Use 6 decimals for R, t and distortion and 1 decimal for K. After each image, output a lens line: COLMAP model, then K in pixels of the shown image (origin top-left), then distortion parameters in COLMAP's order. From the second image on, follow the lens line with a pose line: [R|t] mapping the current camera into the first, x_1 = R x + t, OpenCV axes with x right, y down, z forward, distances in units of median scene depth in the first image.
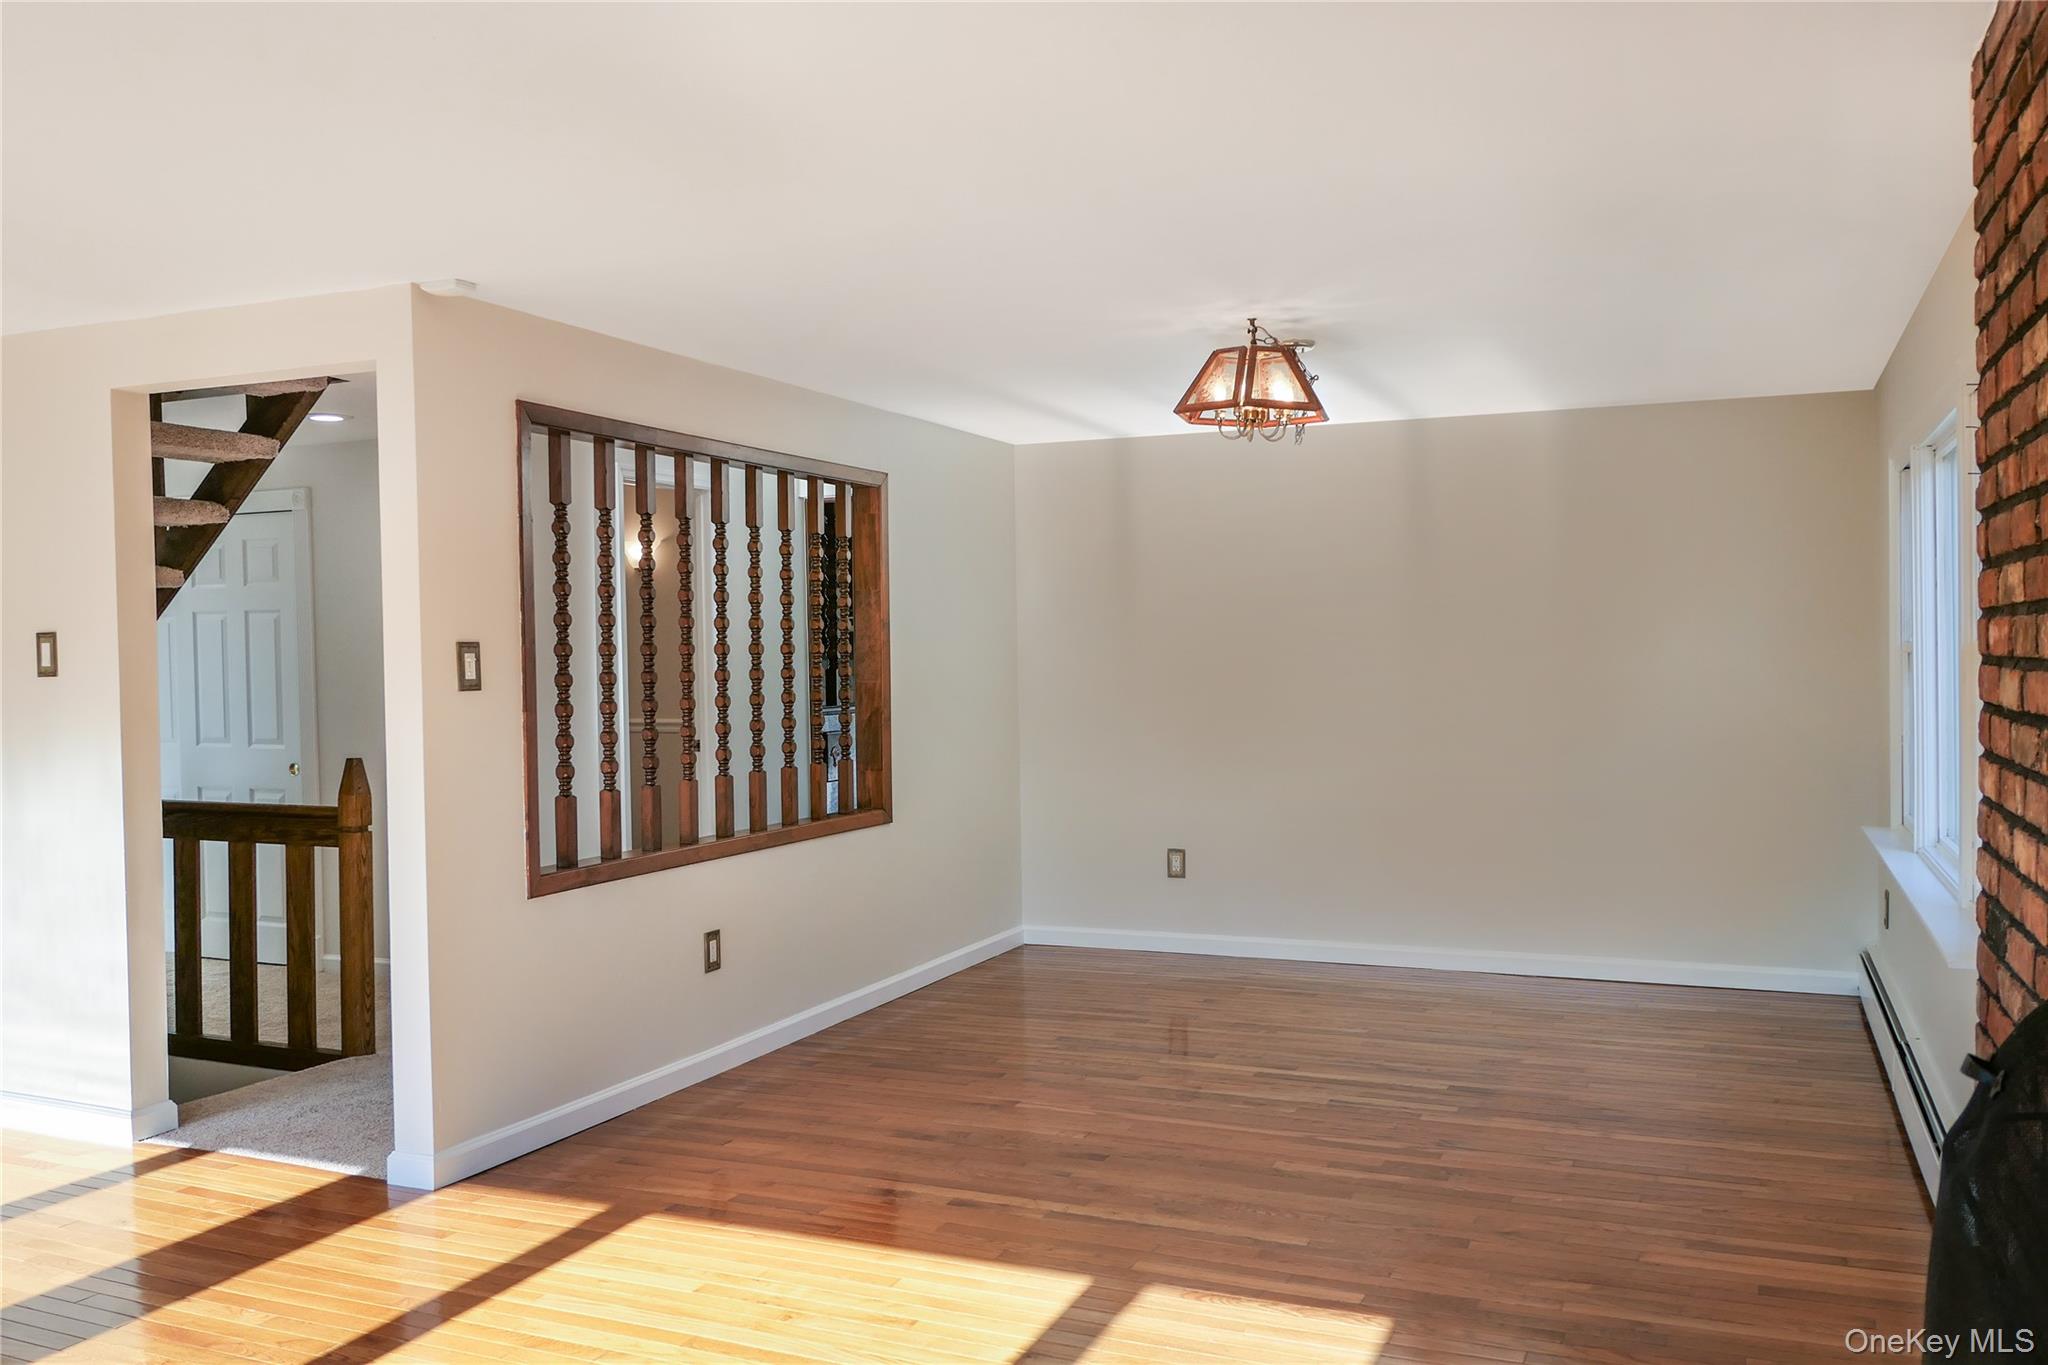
lens RADIAL K [[1669.3, 0, 1024.0], [0, 1669.3, 682.5], [0, 0, 1]] dist [-0.009895, 0.000178]
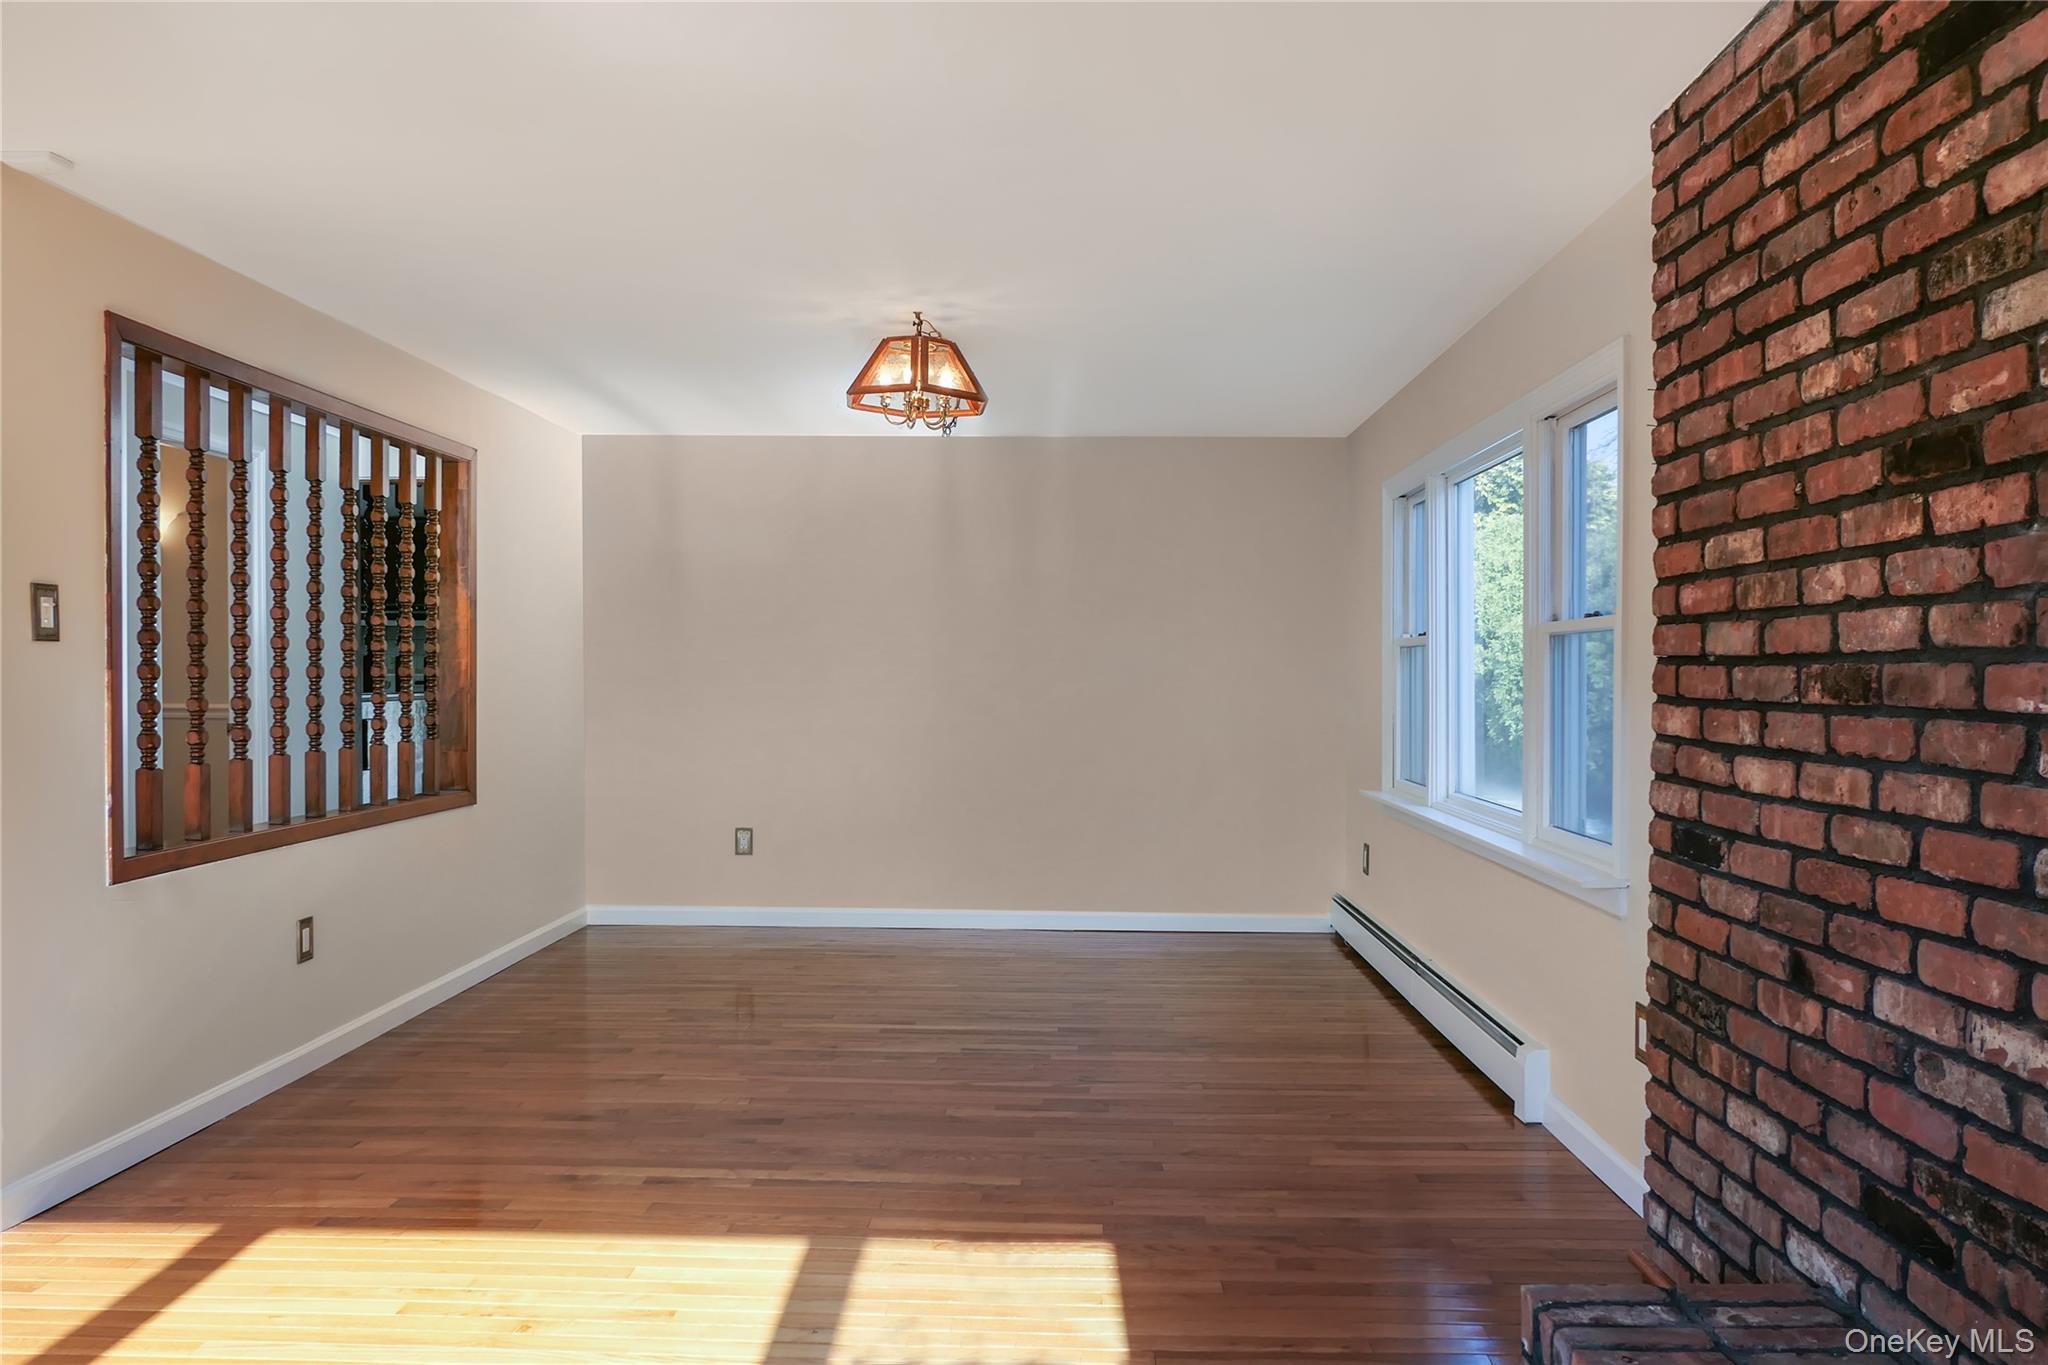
lens RADIAL K [[1446.3, 0, 1048.4], [0, 1446.3, 687.2], [0, 0, 1]] dist [-0.022047, 0.009767]
pose [[0.926013, 0.016091, 0.377148, -0.128248], [-0.013233, 0.999861, -0.010170, 0.027791], [-0.377259, 0.004427, 0.926097, 0.123267]]
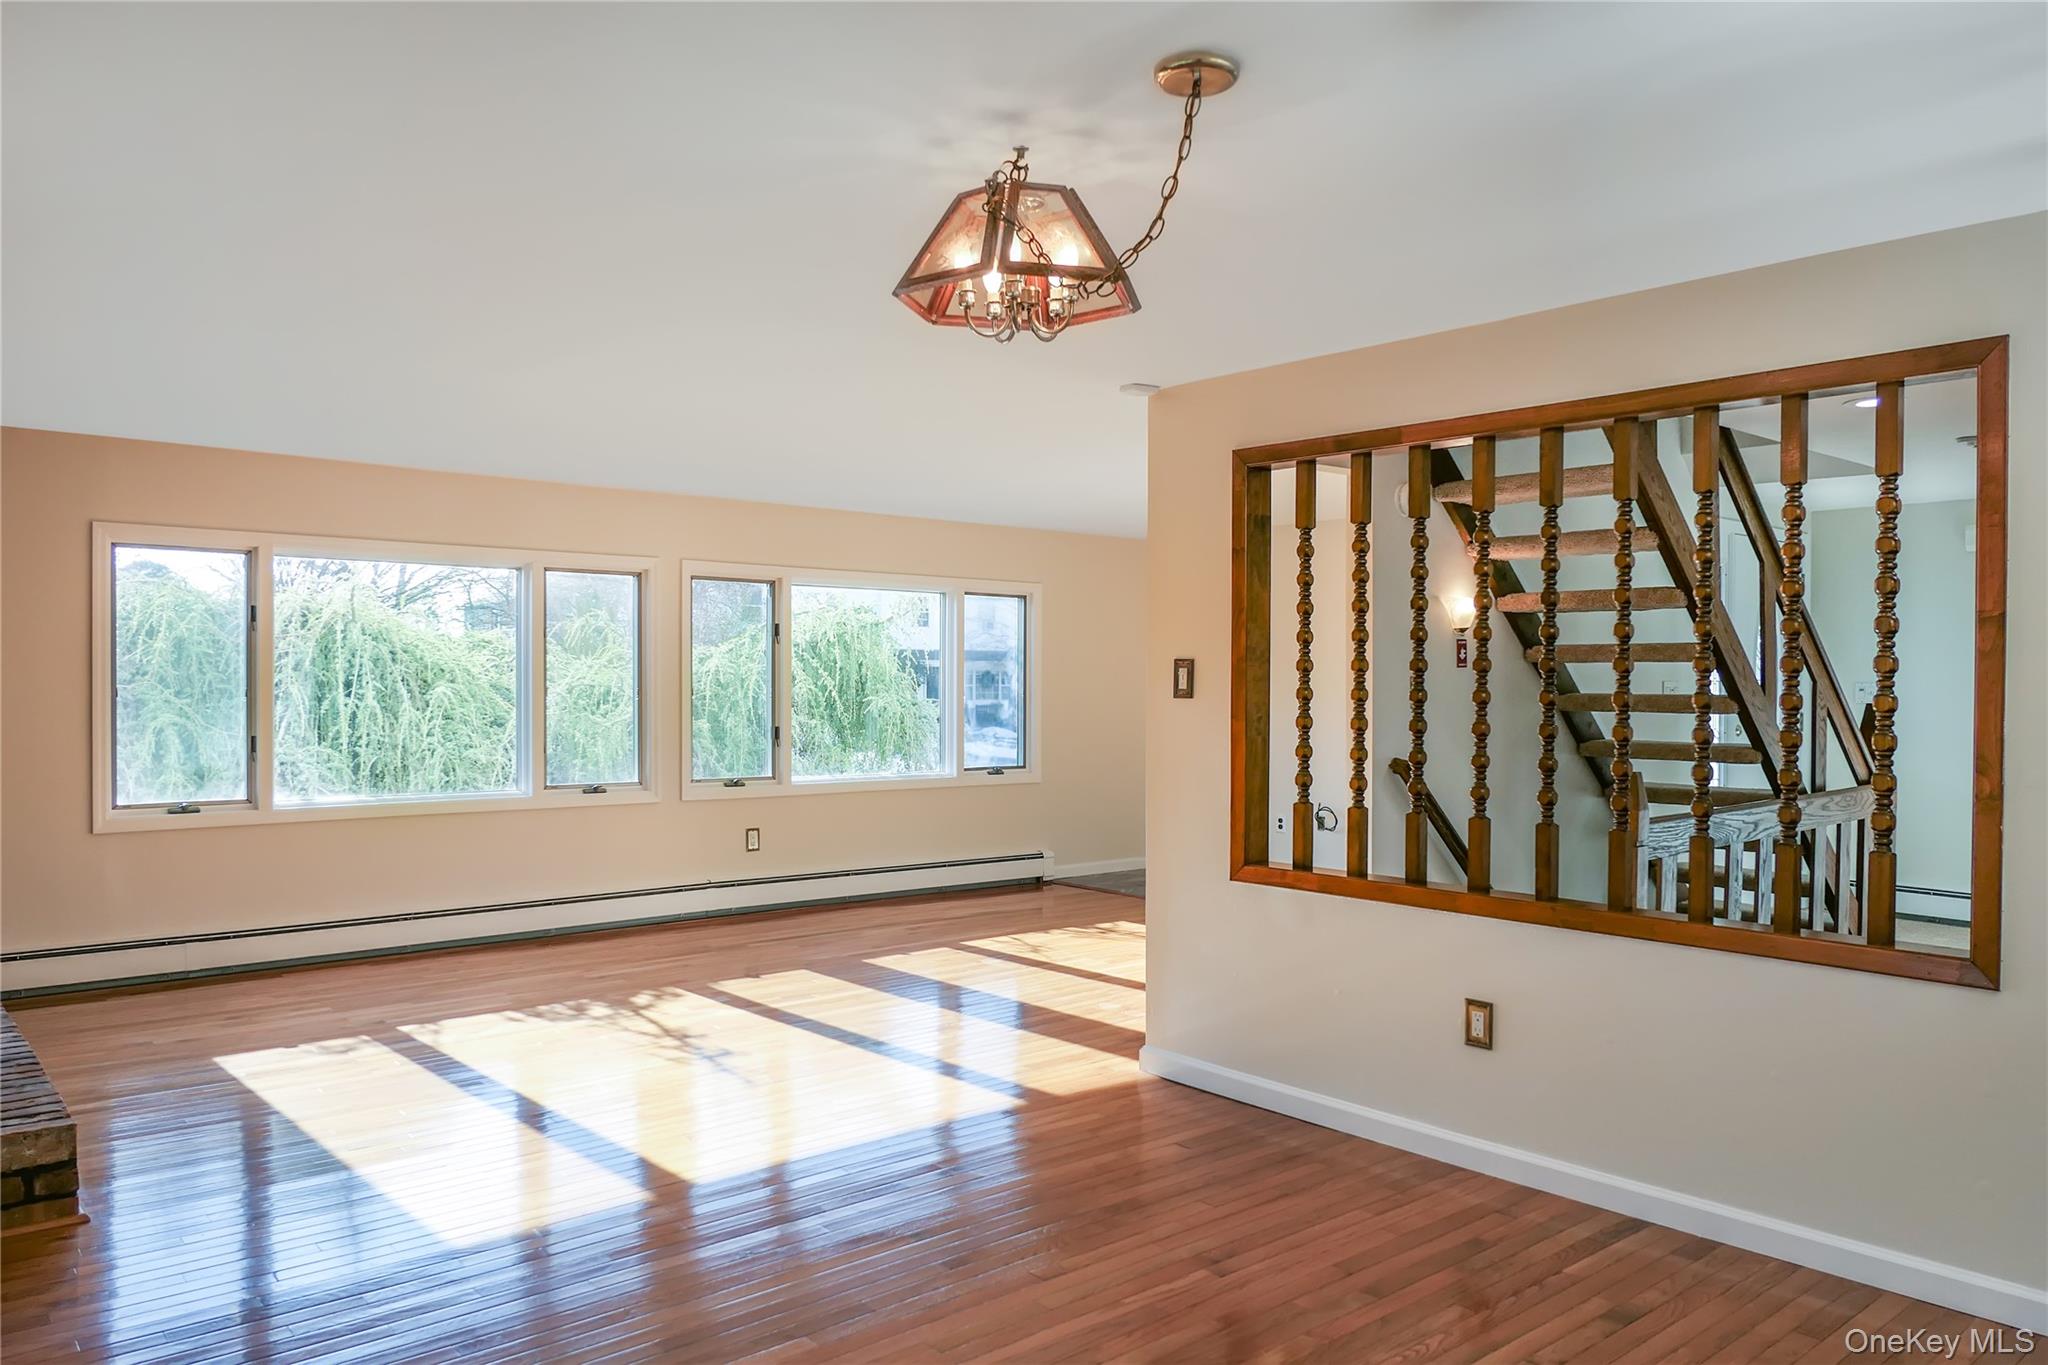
lens RADIAL K [[1425.0, 0, 968.0], [0, 1425.0, 695.2], [0, 0, 1]] dist [-0.031536, 0.006750]
pose [[-0.457664, 0.023362, -0.888818, 0.653294], [-0.007473, 0.999518, 0.030120, -0.026942], [0.889094, 0.020427, -0.457269, 1.283343]]
